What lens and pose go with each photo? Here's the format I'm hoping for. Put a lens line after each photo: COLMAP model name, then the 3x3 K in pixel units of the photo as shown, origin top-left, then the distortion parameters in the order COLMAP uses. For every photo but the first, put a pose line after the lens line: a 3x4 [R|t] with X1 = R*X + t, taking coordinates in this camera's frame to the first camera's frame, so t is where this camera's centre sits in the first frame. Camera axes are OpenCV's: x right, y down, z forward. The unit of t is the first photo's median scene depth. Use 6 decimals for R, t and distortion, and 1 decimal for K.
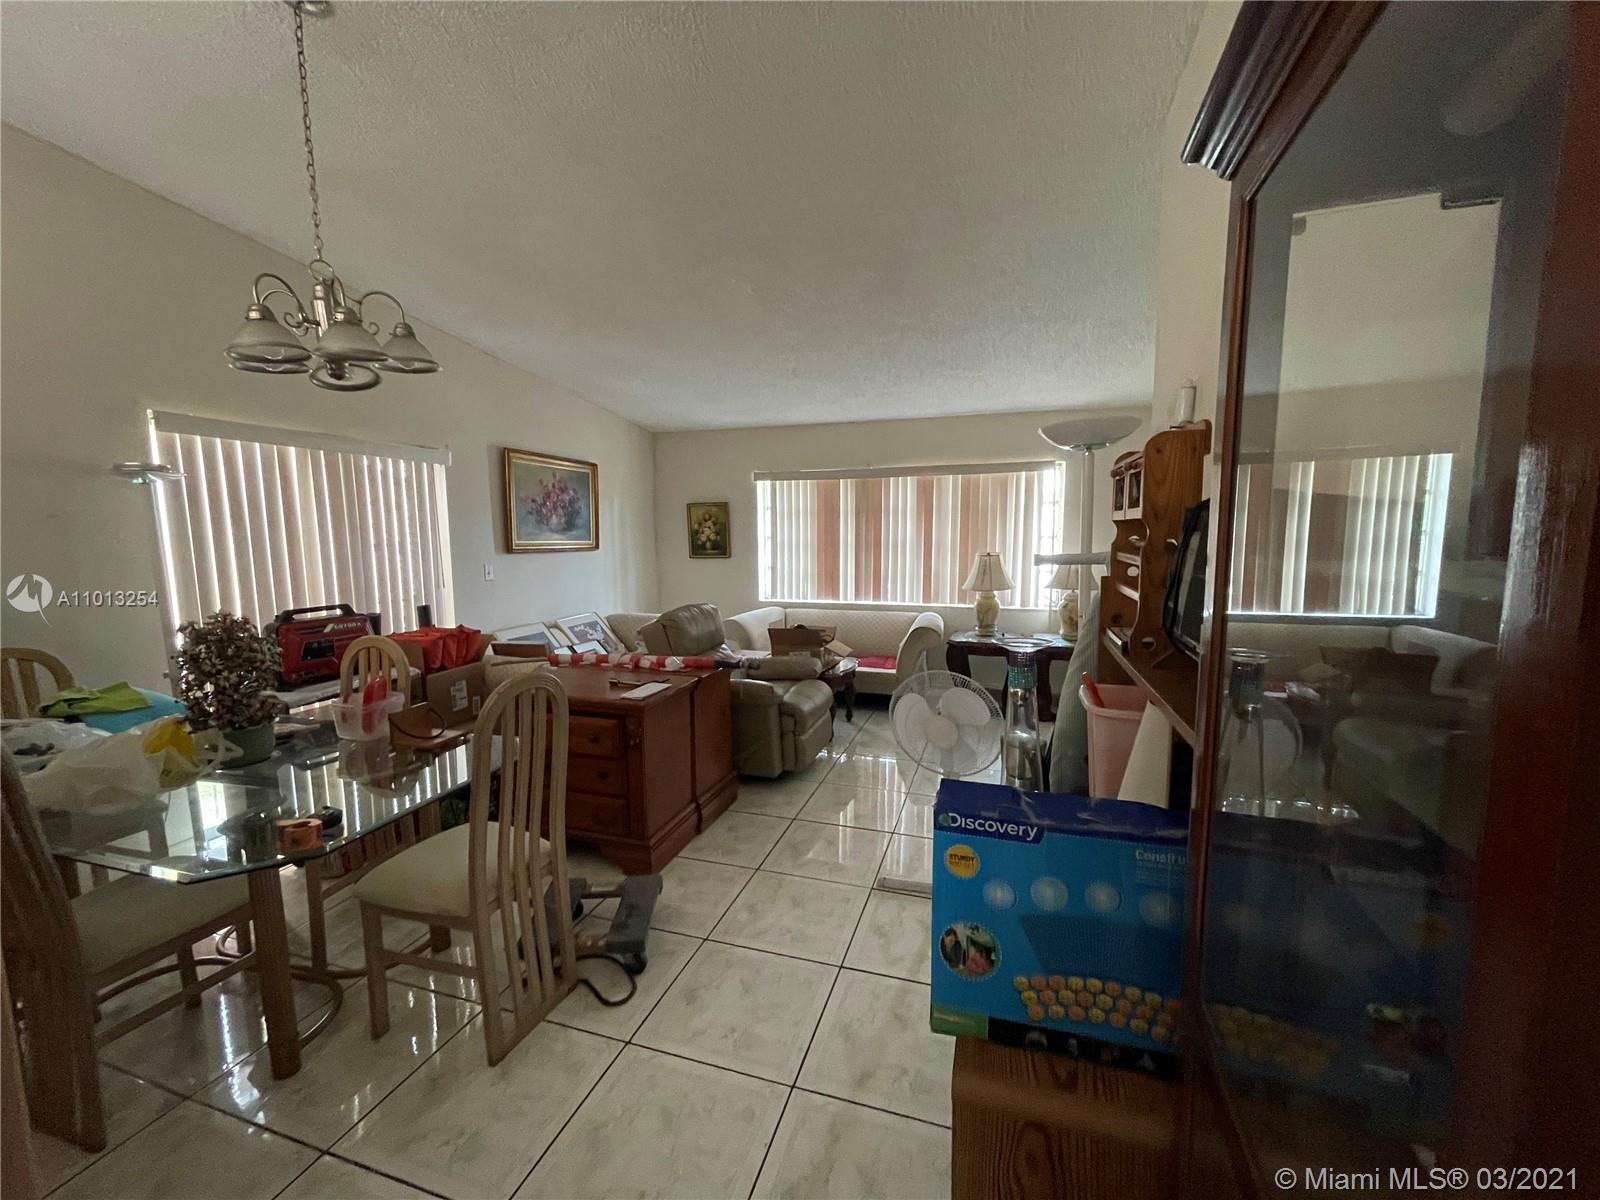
lens RADIAL K [[636.0, 0, 795.4], [0, 636.0, 597.5], [0, 0, 1]] dist [0.000327, -0.000021]
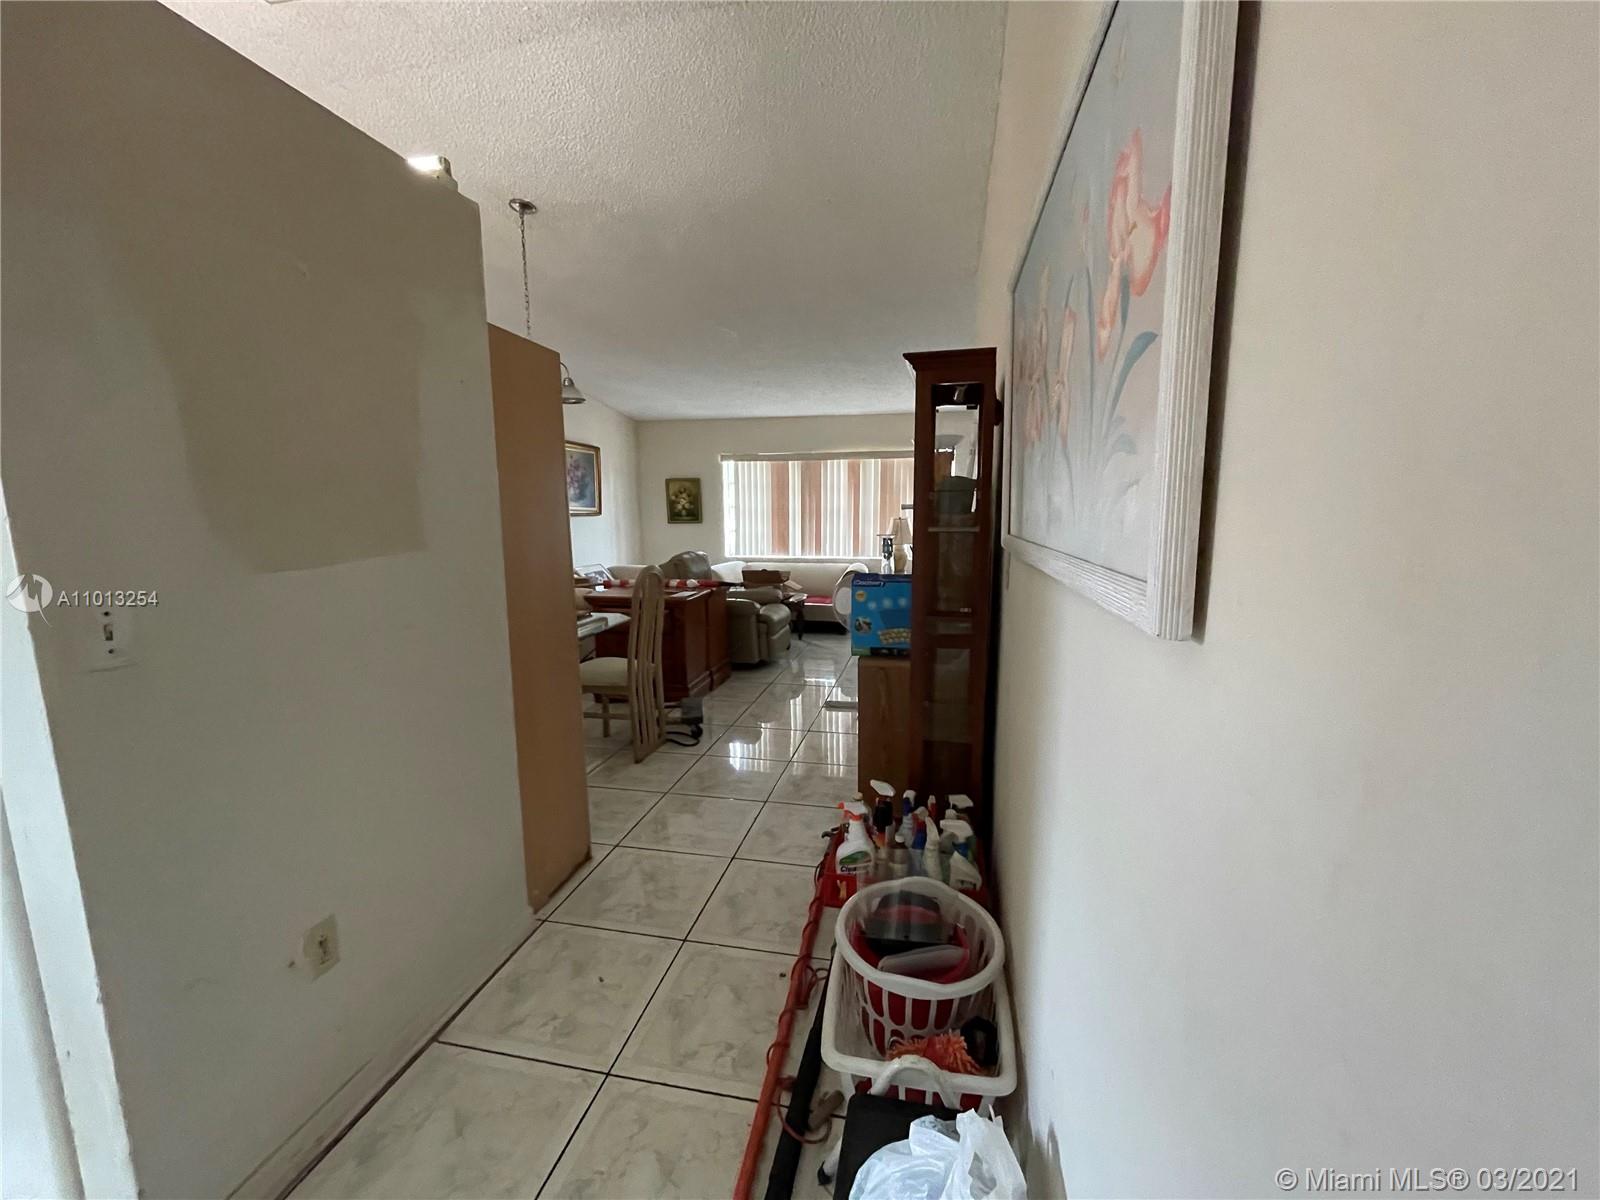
lens RADIAL K [[645.1, 0, 800.0], [0, 645.1, 600.0], [0, 0, 1]] dist [-0.001251, -0.000118]
pose [[0.993839, -0.014366, 0.109899, -0.060610], [0.010385, 0.999272, 0.036711, 0.052348], [-0.110346, -0.035344, 0.993265, -0.336973]]
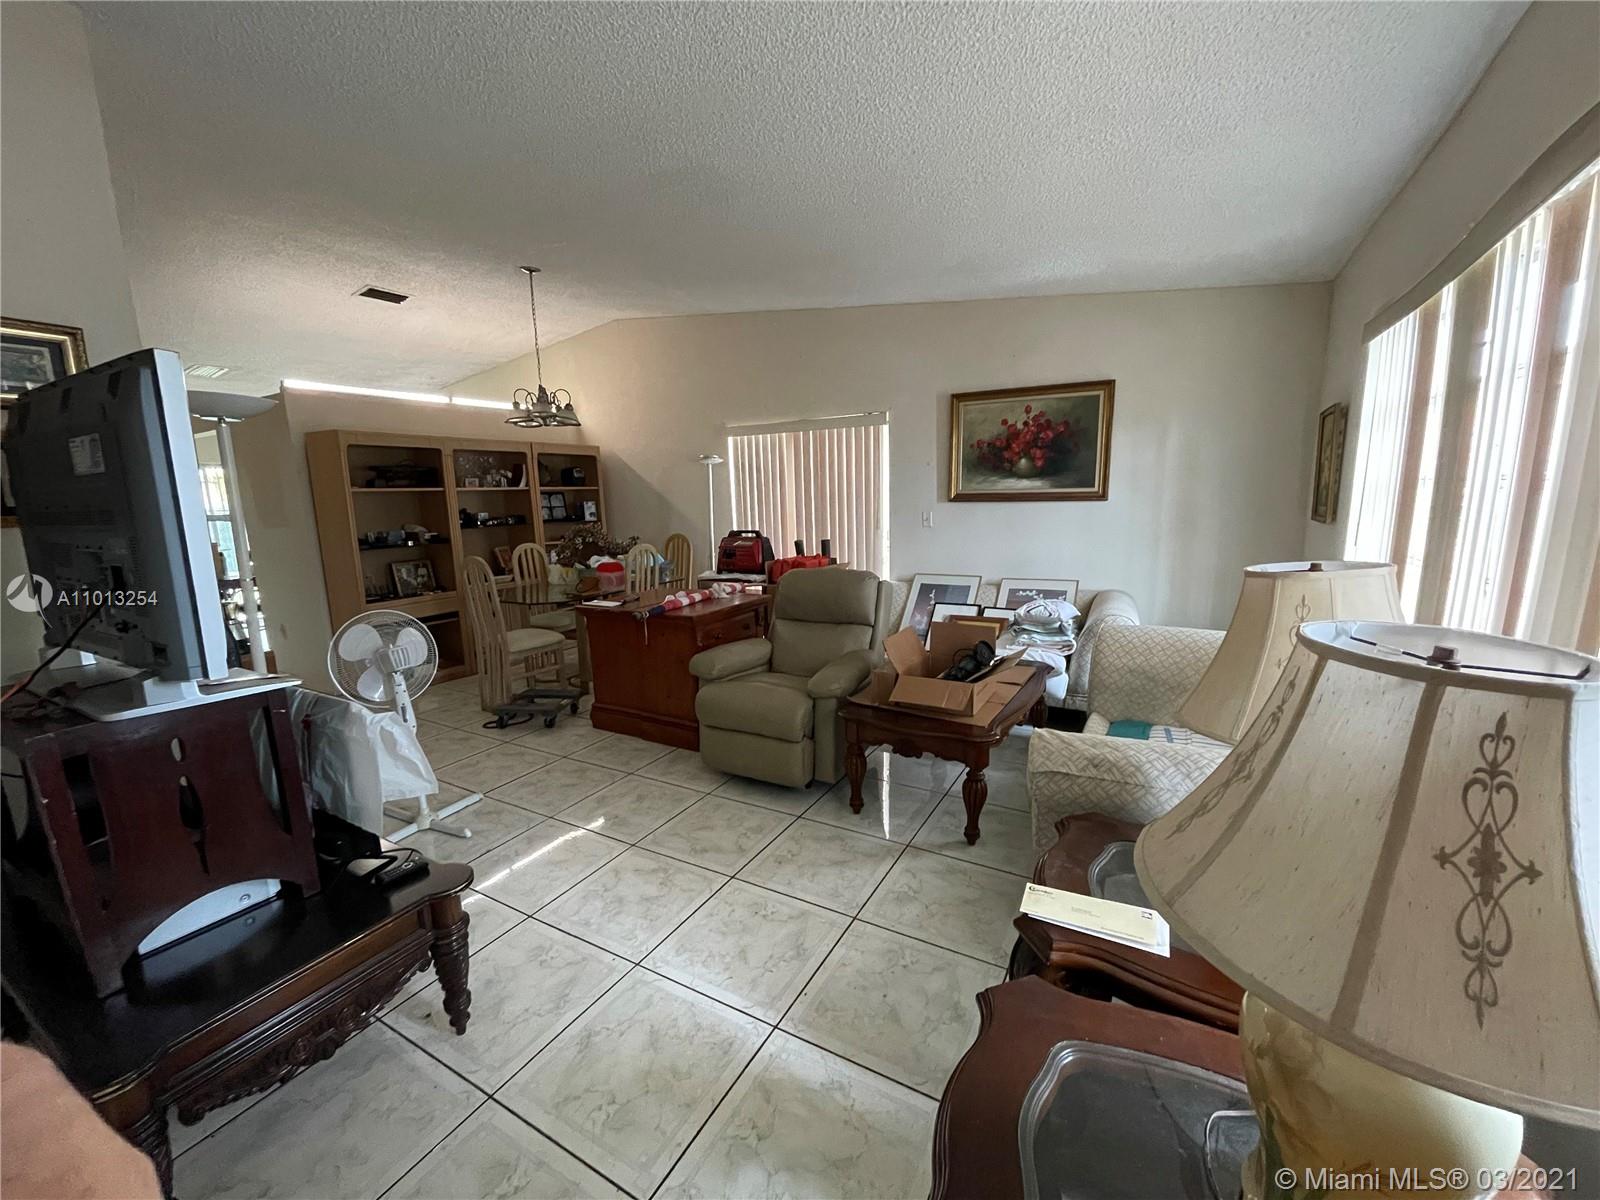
lens RADIAL K [[645.1, 0, 800.0], [0, 645.1, 600.0], [0, 0, 1]] dist [-0.001251, -0.000118]
pose [[-0.205645, 0.168647, -0.963986, 0.513327], [-0.075346, 0.979387, 0.187415, -0.077021], [0.975722, 0.111174, -0.188699, 0.829633]]
